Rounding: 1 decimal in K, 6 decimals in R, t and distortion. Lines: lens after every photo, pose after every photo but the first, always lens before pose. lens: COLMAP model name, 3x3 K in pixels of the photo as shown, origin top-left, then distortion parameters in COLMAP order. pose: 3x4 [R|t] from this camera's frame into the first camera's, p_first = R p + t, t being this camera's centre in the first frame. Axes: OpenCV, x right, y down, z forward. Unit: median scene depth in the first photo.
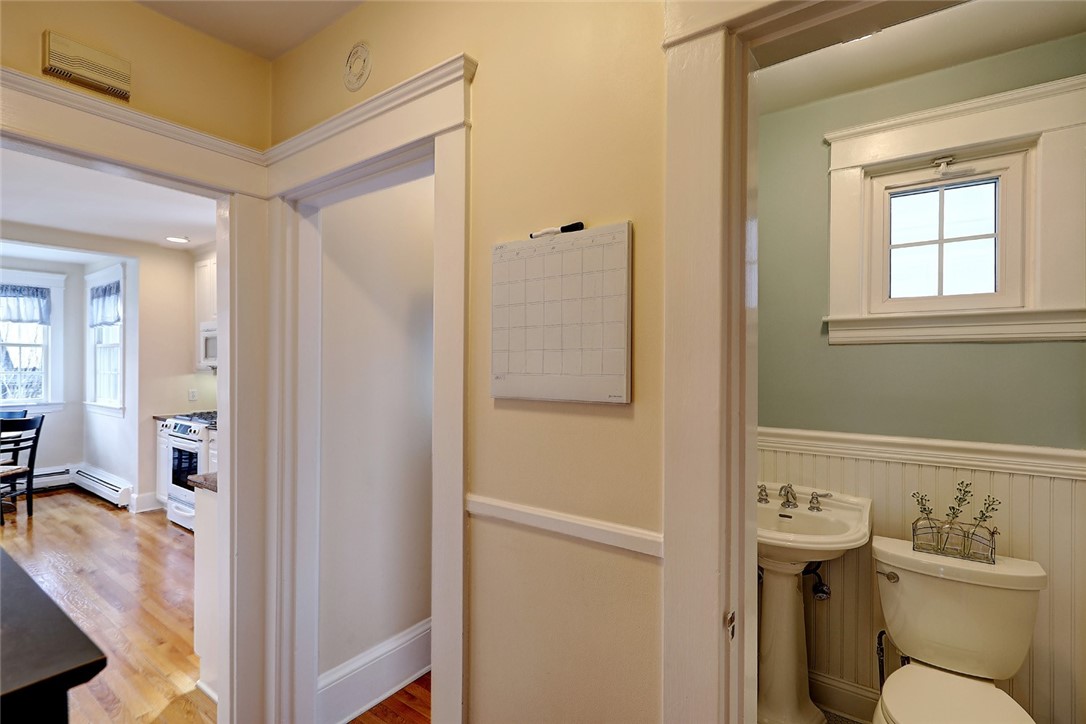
lens RADIAL K [[502.0, 0, 547.9], [0, 502.0, 363.8], [0, 0, 1]] dist [-0.003516, -0.000168]
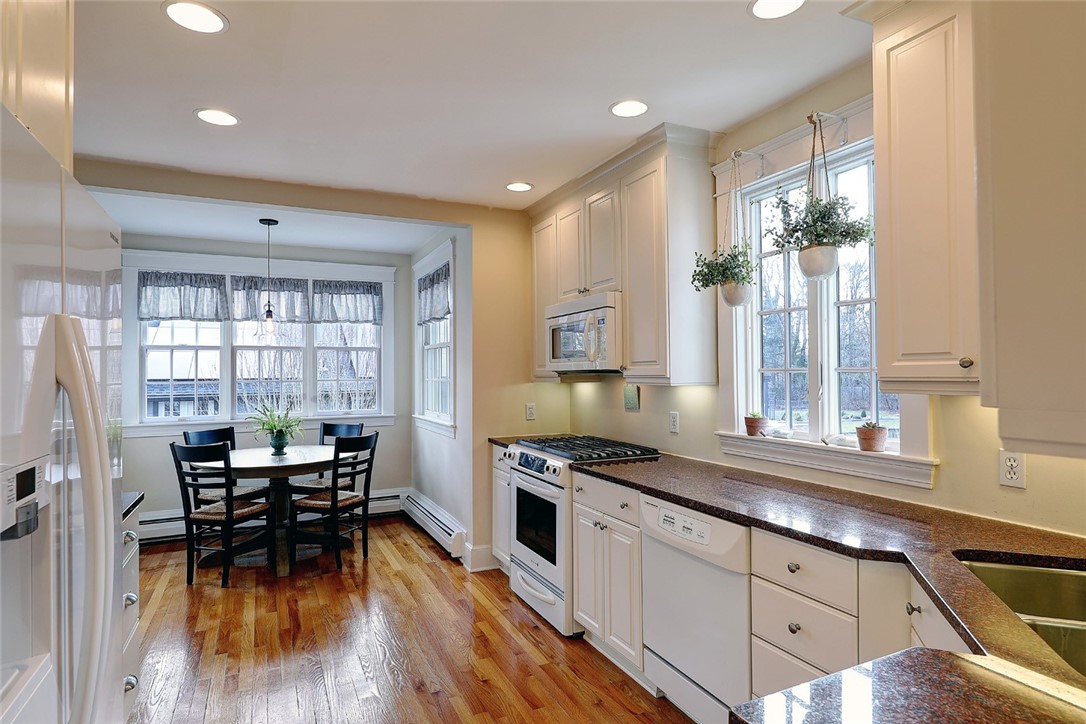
lens RADIAL K [[590.0, 0, 541.6], [0, 590.0, 367.9], [0, 0, 1]] dist [0.009397, -0.002381]
pose [[0.870551, -0.011875, -0.491934, -0.287291], [0.006747, 0.999903, -0.012196, 0.011454], [0.492031, 0.007298, 0.870547, 0.279272]]
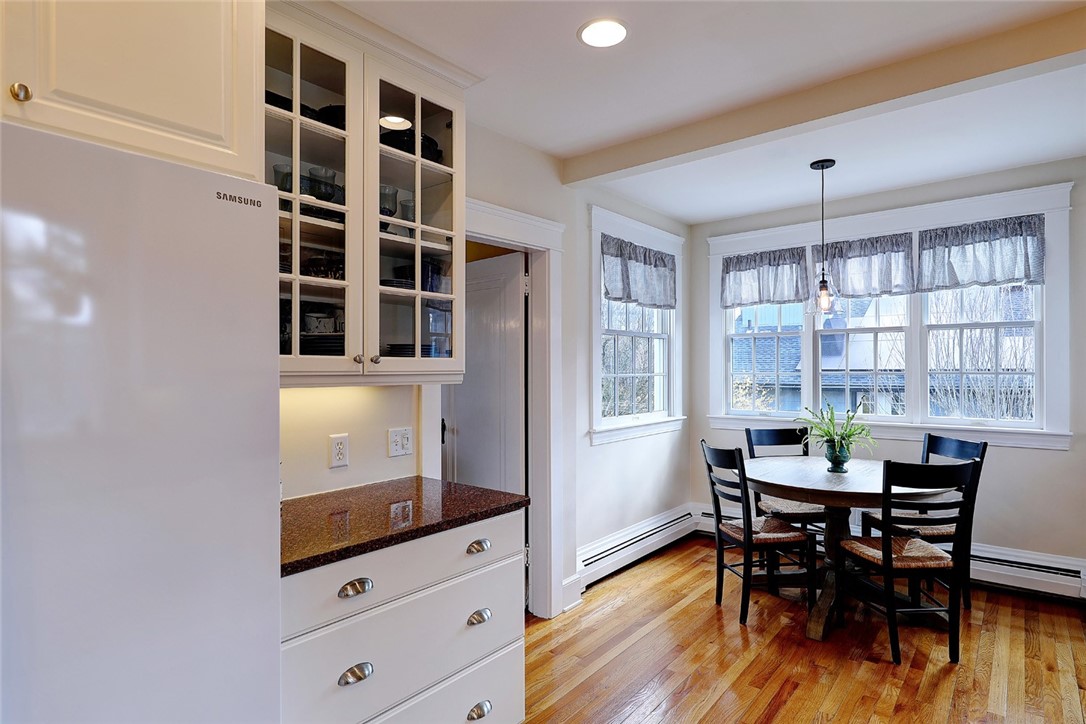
lens RADIAL K [[590.0, 0, 543.1], [0, 590.0, 364.5], [0, 0, 1]] dist [0.009397, -0.002381]
pose [[-0.063357, -0.005916, -0.997973, -0.383619], [0.001415, 0.999981, -0.006018, 0.011552], [0.997990, -0.001794, -0.063347, 0.579094]]
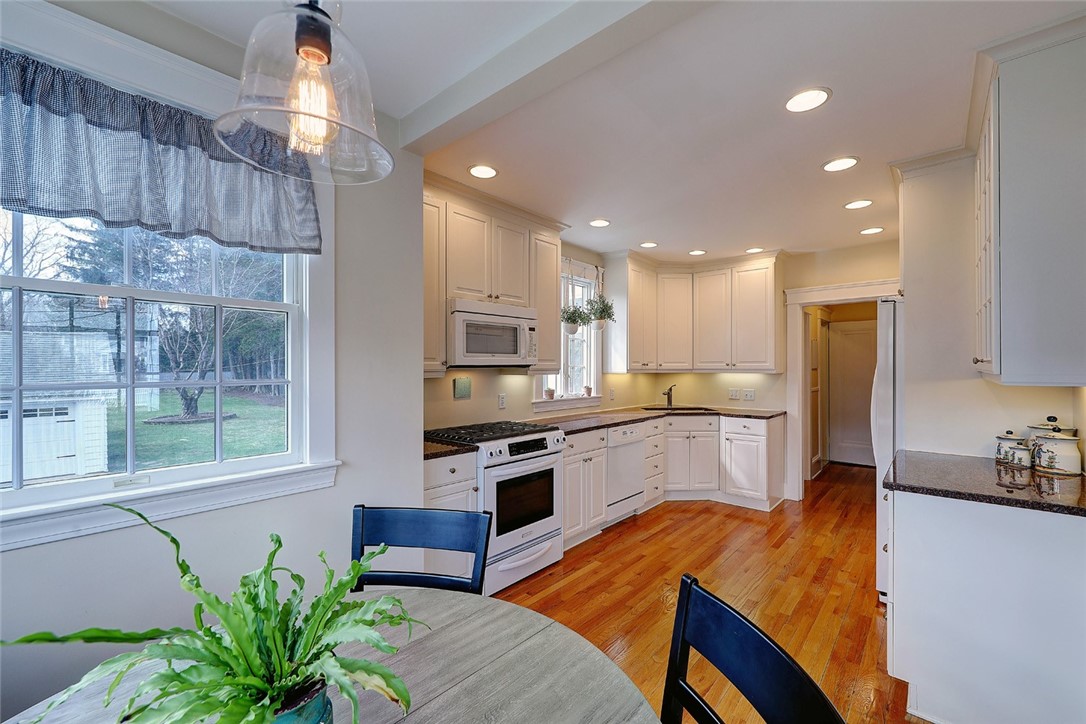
lens RADIAL K [[452.1, 0, 543.8], [0, 452.1, 367.1], [0, 0, 1]] dist [-0.002990, -0.000217]
pose [[0.099092, -0.003297, 0.995073, -1.206610], [0.004807, 0.999984, 0.002834, 0.007925], [-0.995067, 0.004503, 0.099106, 0.784014]]
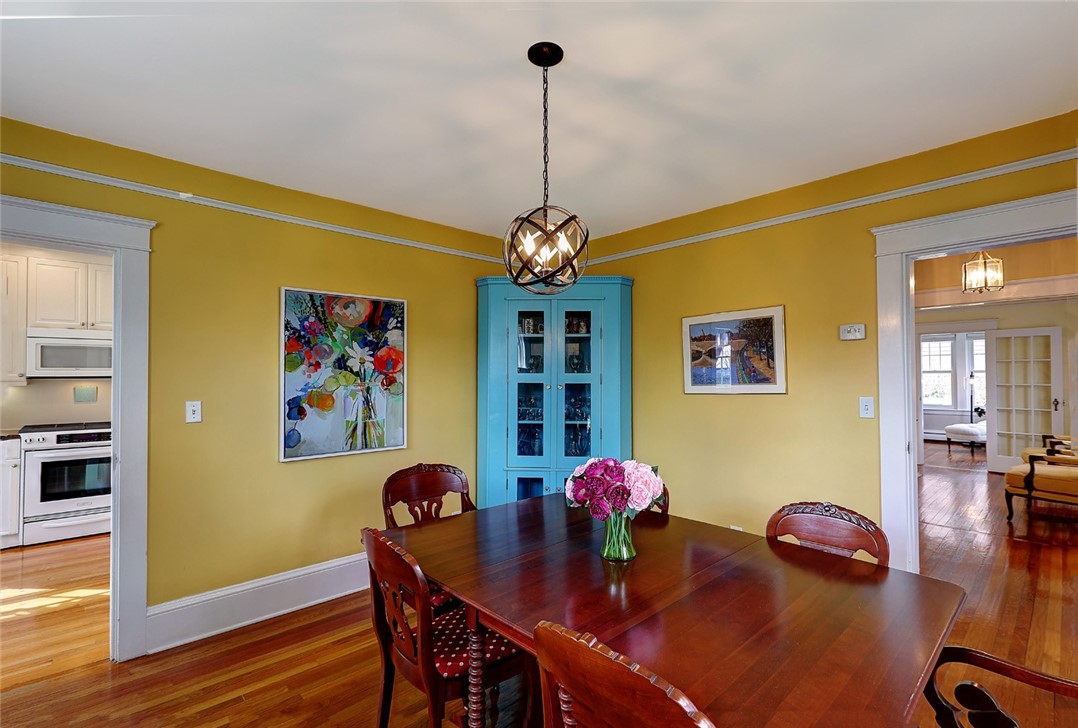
lens RADIAL K [[498.3, 0, 536.9], [0, 498.3, 365.3], [0, 0, 1]] dist [-0.003516, -0.000168]
pose [[0.194004, 0.016521, 0.980862, -1.319975], [0.007306, 0.999806, -0.018285, 0.008711], [-0.980973, 0.010713, 0.193846, -0.071279]]
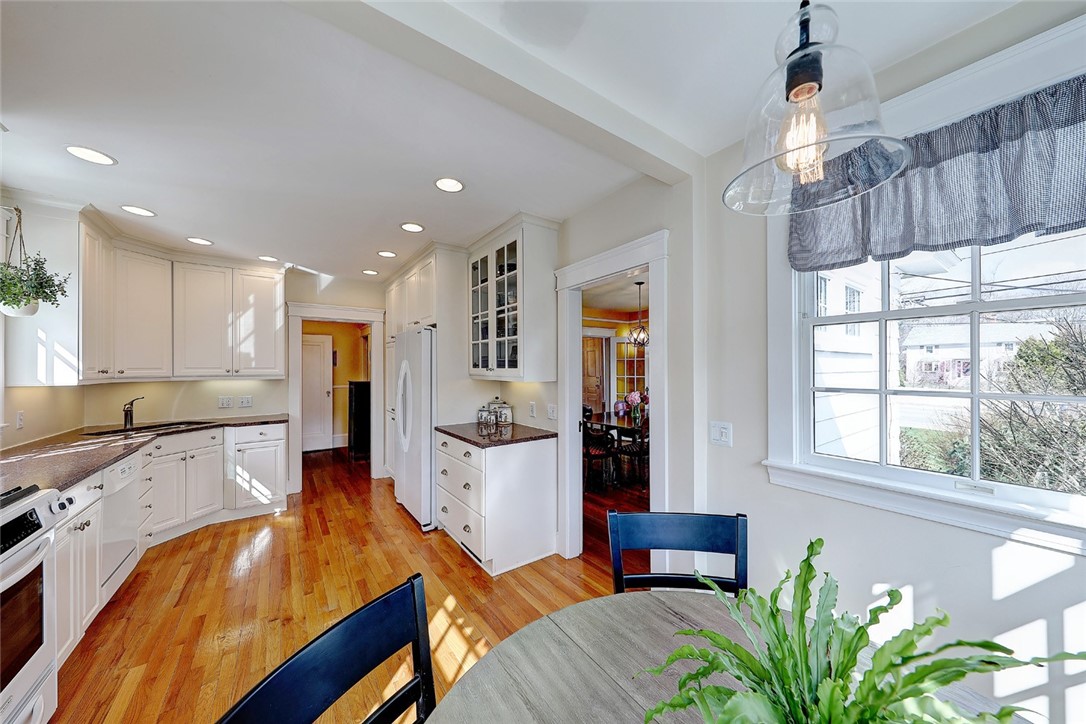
lens RADIAL K [[370.7, 0, 550.3], [0, 370.7, 366.8], [0, 0, 1]] dist [0.002032, -0.000846]
pose [[-0.952974, 0.003742, 0.303028, -1.046378], [0.004074, 0.999992, 0.000465, 0.001271], [-0.303024, 0.001678, -0.952982, 0.989744]]
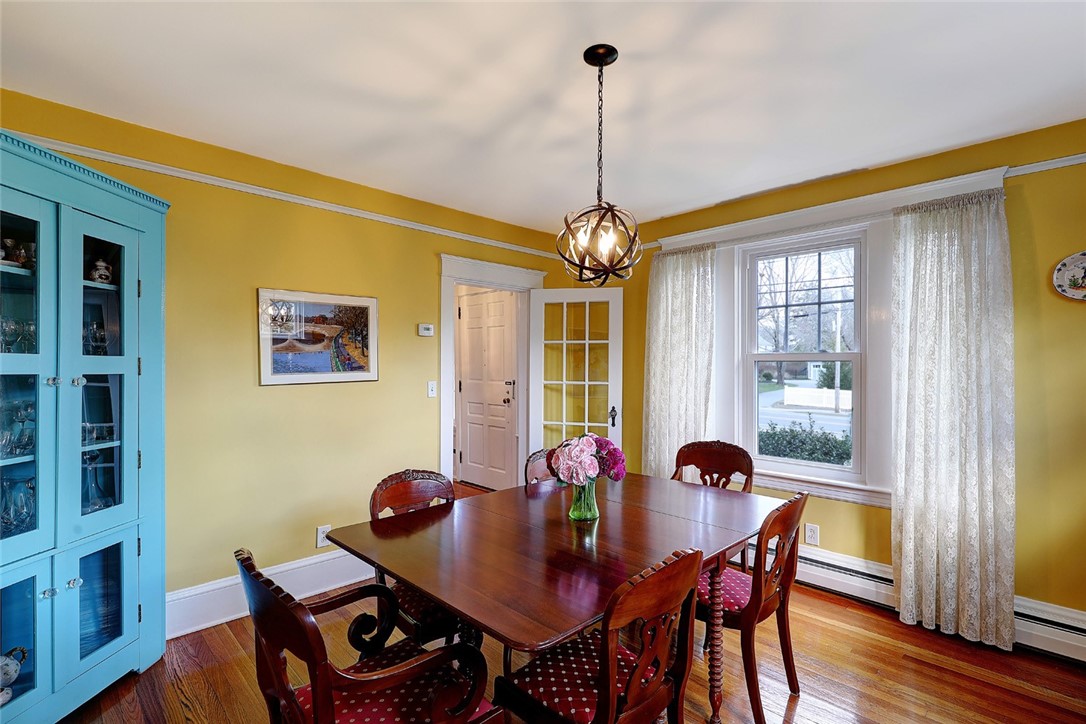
lens RADIAL K [[502.0, 0, 551.0], [0, 502.0, 361.5], [0, 0, 1]] dist [-0.003516, -0.000168]
pose [[-0.987117, -0.011798, 0.159565, -0.999901], [-0.012731, 0.999907, -0.004828, 0.009684], [-0.159493, -0.006797, -0.987176, 0.356581]]
